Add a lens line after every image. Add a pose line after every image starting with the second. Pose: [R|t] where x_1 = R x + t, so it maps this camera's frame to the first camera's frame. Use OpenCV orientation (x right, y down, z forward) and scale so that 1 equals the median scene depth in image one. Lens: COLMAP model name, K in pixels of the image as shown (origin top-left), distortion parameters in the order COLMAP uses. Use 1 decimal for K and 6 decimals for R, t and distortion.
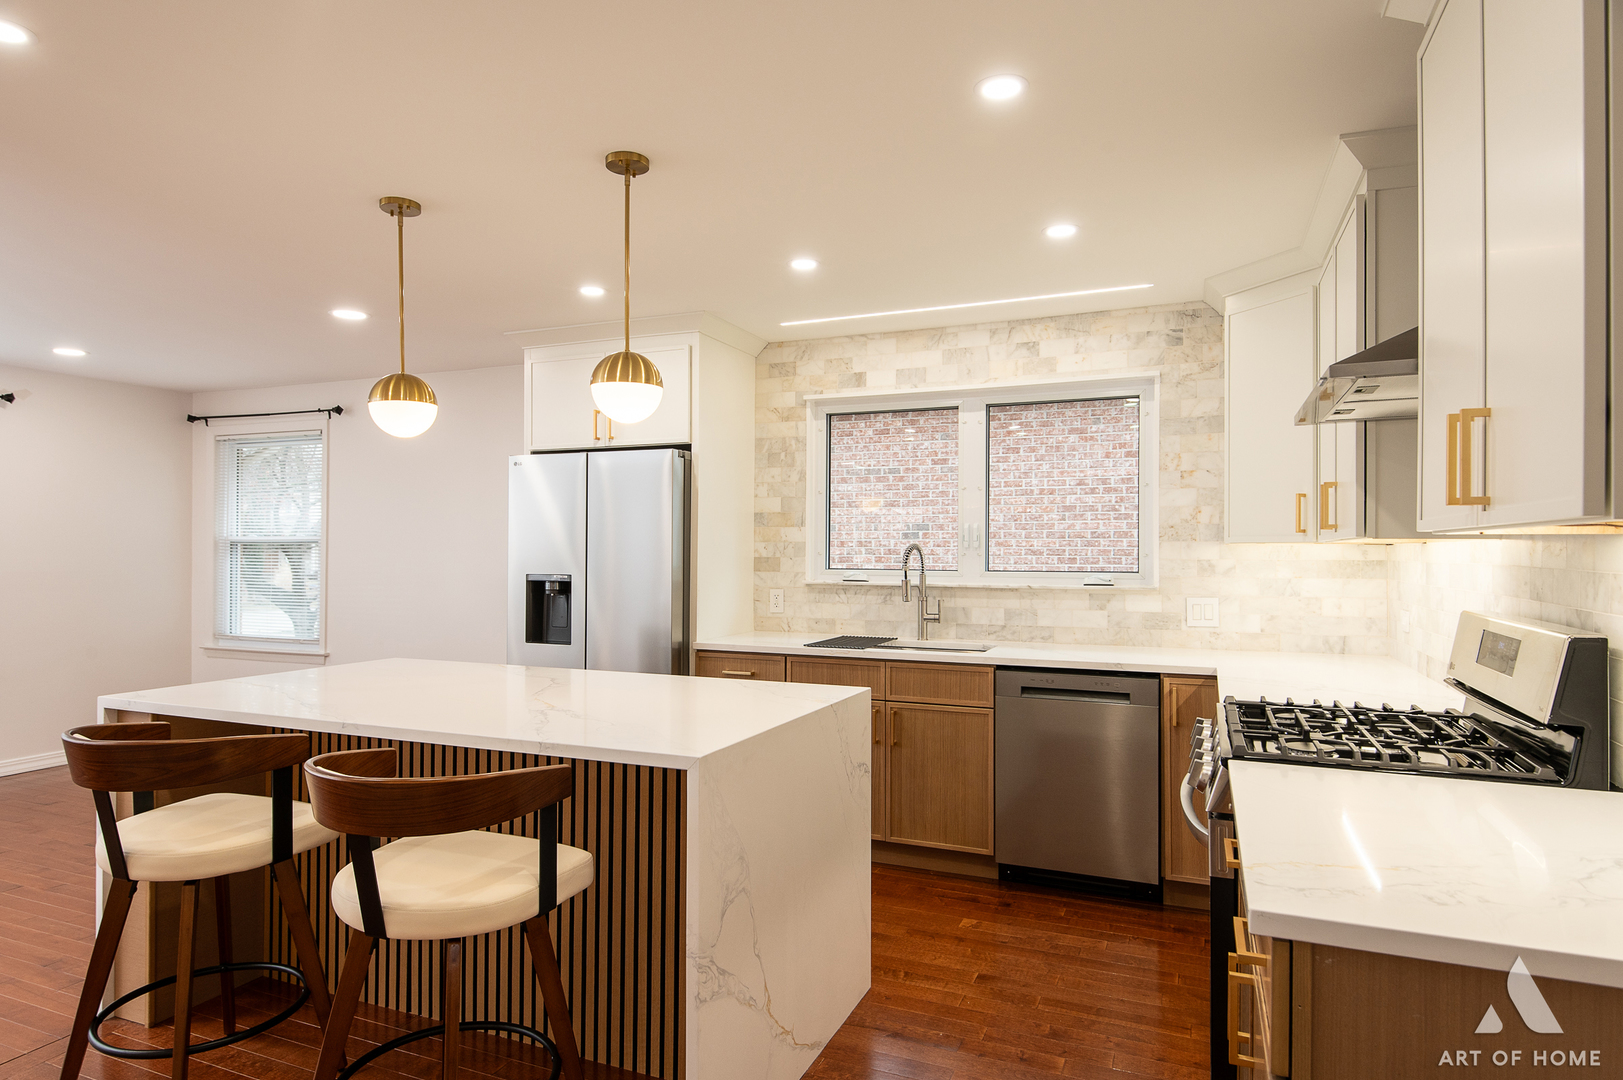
lens RADIAL K [[938.0, 0, 803.1], [0, 938.0, 544.9], [0, 0, 1]] dist [0.018813, -0.003454]
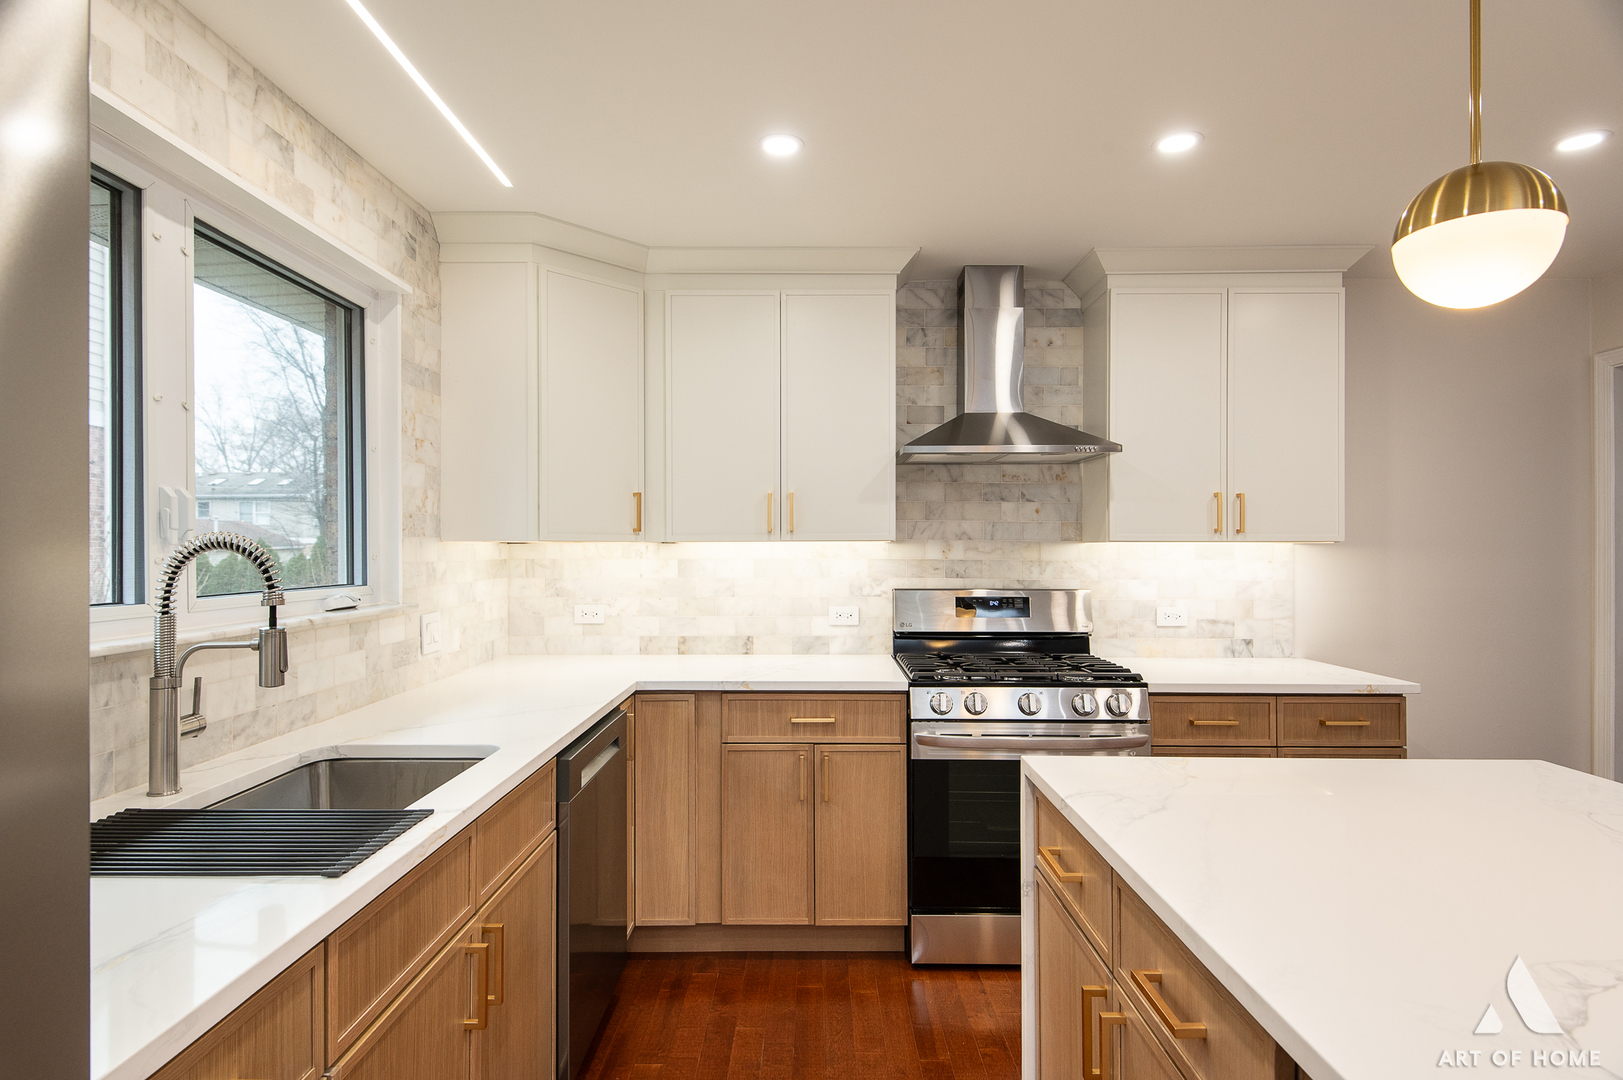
lens RADIAL K [[855.3, 0, 807.5], [0, 855.3, 543.5], [0, 0, 1]] dist [0.026565, -0.018971]
pose [[-0.383032, 0.003487, 0.923728, -0.293550], [-0.005553, 0.999966, -0.006078, 0.003196], [-0.923718, -0.007457, -0.383000, 0.918693]]
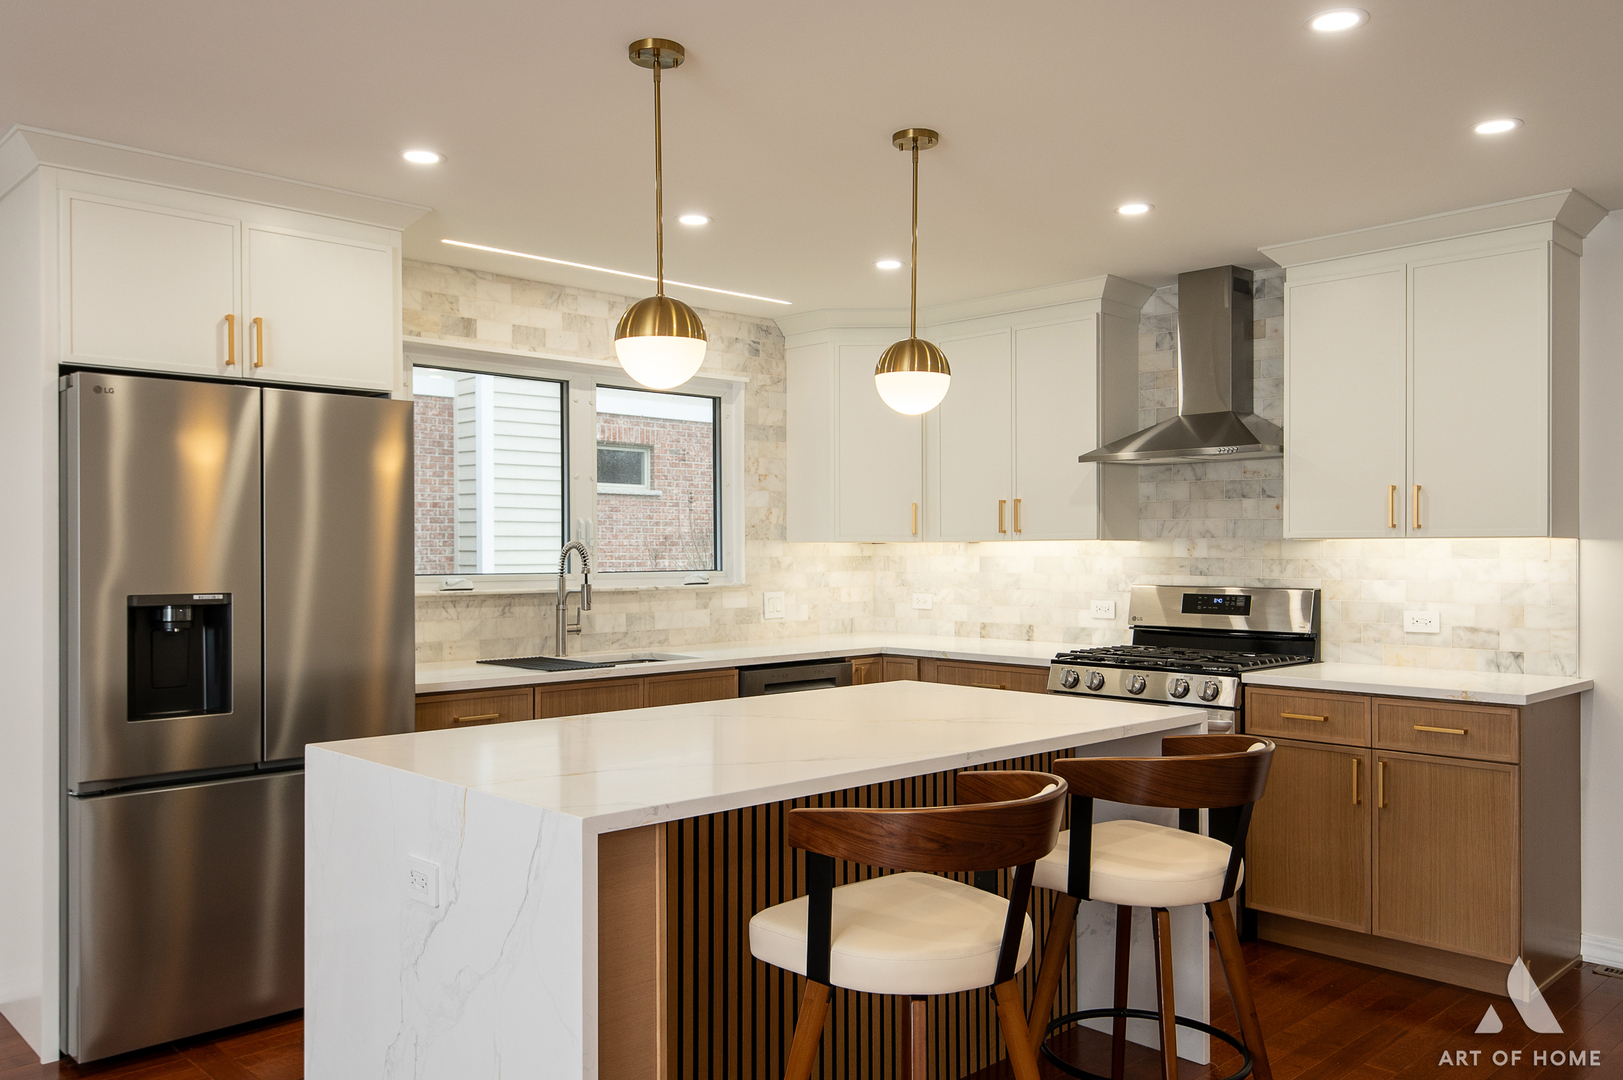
lens RADIAL K [[1254.5, 0, 802.7], [0, 1254.5, 543.2], [0, 0, 1]] dist [0.032281, -0.024889]
pose [[0.394226, 0.002023, 0.919011, -0.839160], [-0.001675, 0.999997, -0.001483, 0.001653], [-0.919012, -0.000954, 0.394228, 0.368961]]
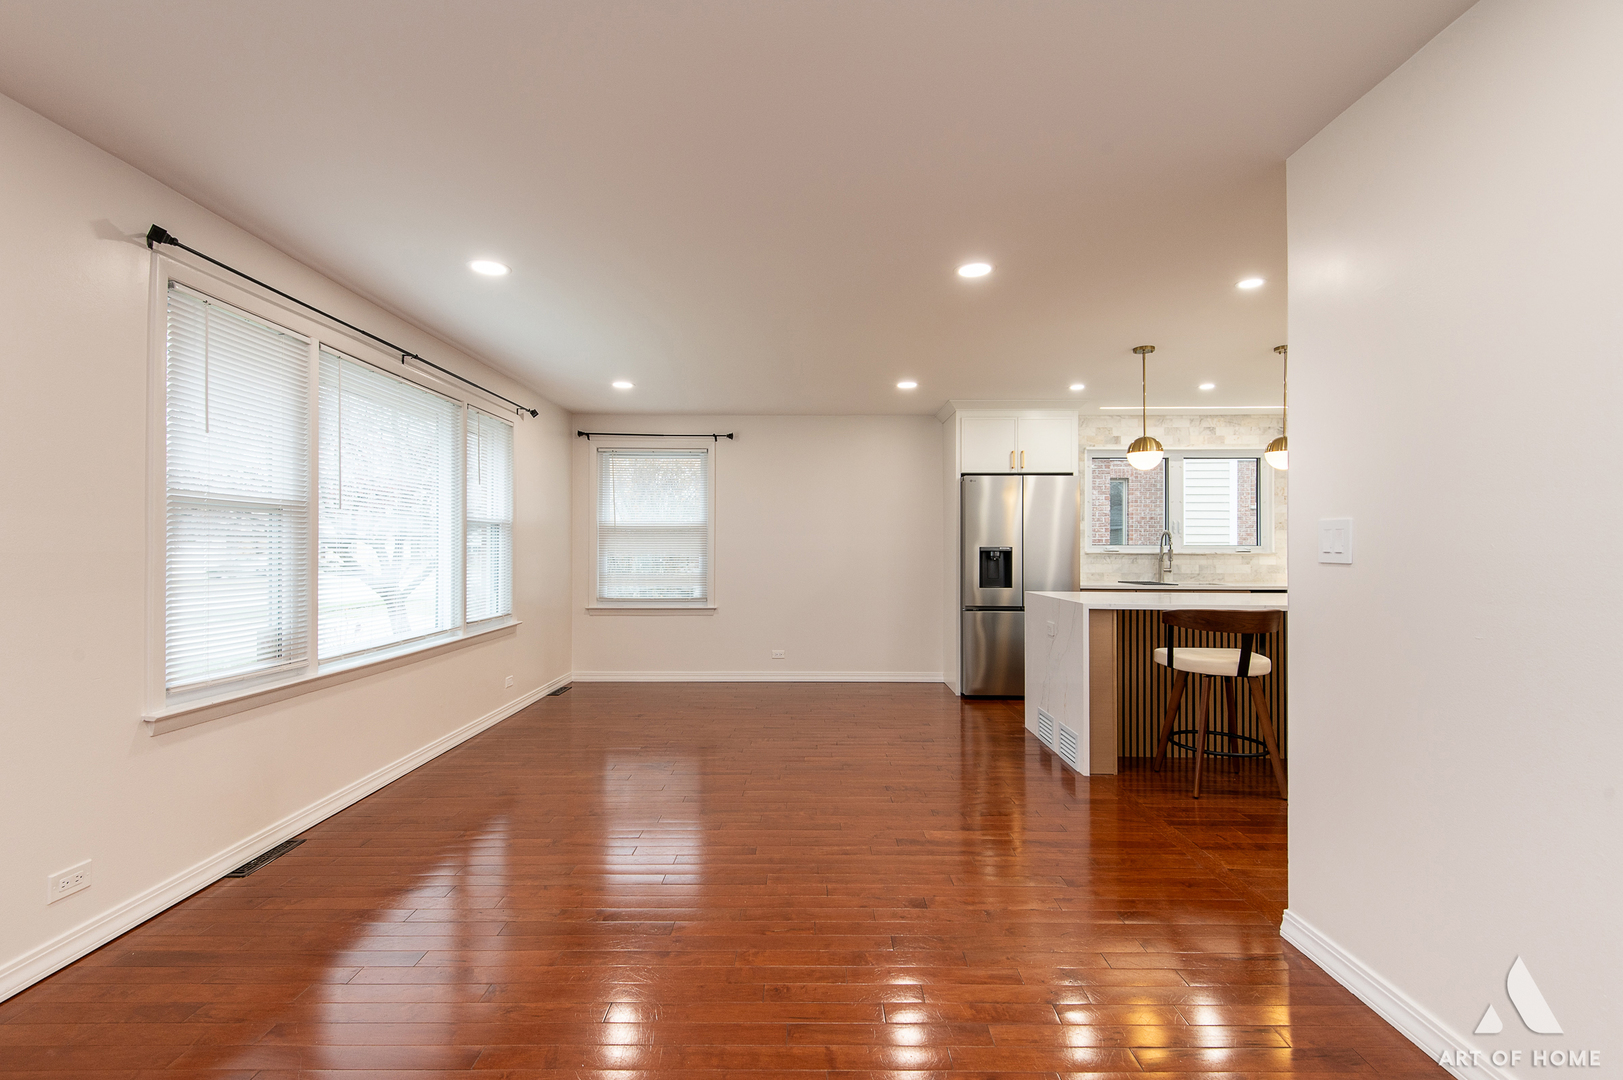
lens RADIAL K [[723.4, 0, 799.2], [0, 723.4, 544.1], [0, 0, 1]] dist [0.010594, -0.009132]
pose [[0.927844, 0.002141, 0.372963, -1.108749], [-0.002600, 0.999996, 0.000726, 0.026990], [-0.372960, -0.001643, 0.927846, -0.073289]]
